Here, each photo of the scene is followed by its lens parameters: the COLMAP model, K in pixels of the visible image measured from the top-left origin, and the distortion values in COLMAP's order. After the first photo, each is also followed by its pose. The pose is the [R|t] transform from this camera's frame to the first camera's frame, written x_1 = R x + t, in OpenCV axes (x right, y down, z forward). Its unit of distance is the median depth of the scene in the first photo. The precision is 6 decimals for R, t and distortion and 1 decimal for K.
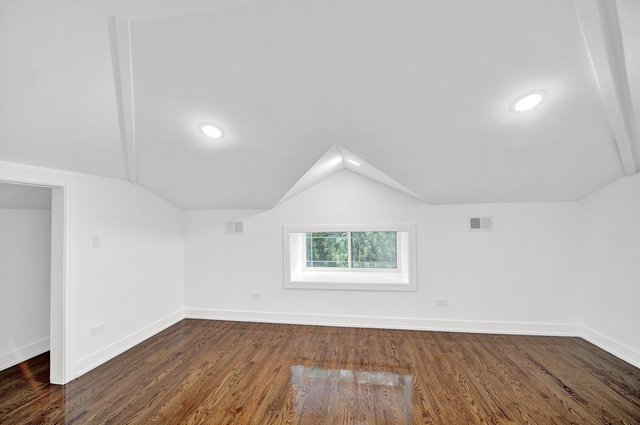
lens RADIAL K [[258.6, 0, 320.5], [0, 258.6, 215.9], [0, 0, 1]] dist [0.000340, 0.000001]
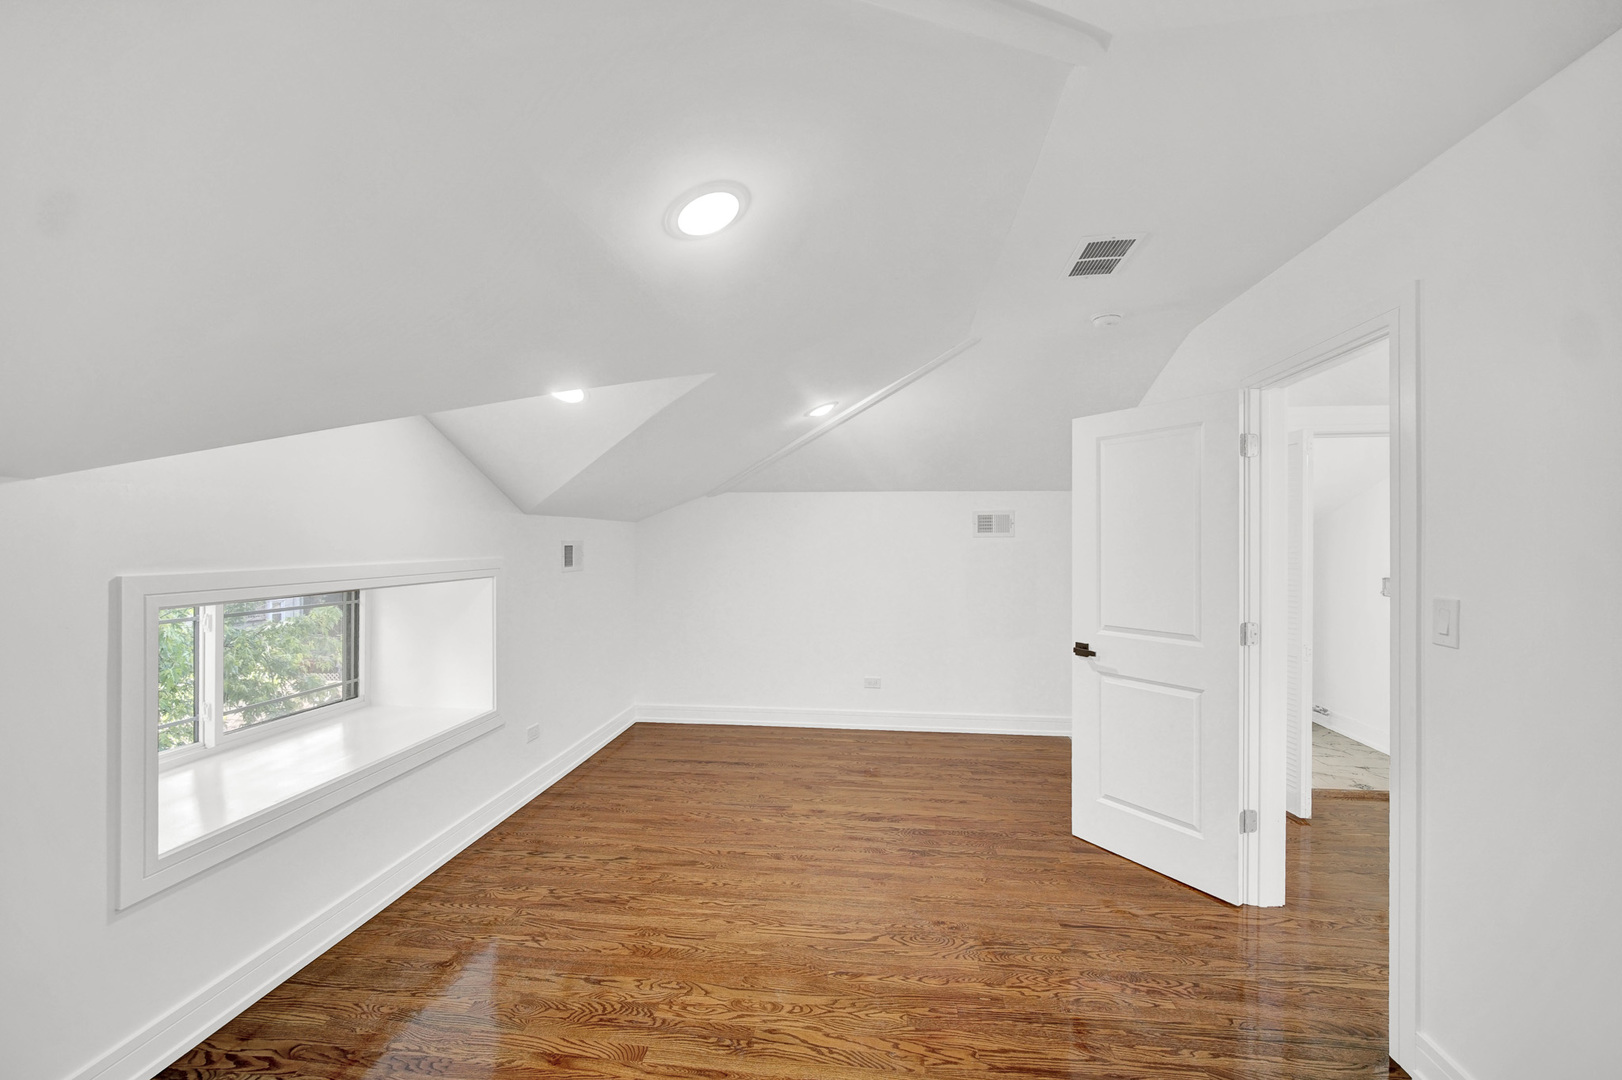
lens RADIAL K [[655.5, 0, 811.7], [0, 655.5, 543.0], [0, 0, 1]] dist [0.000340, 0.000001]
pose [[-0.043980, 0.018093, 0.998869, -0.817016], [-0.013631, 0.999732, -0.018709, 0.024069], [-0.998939, -0.014439, -0.043722, 0.678091]]
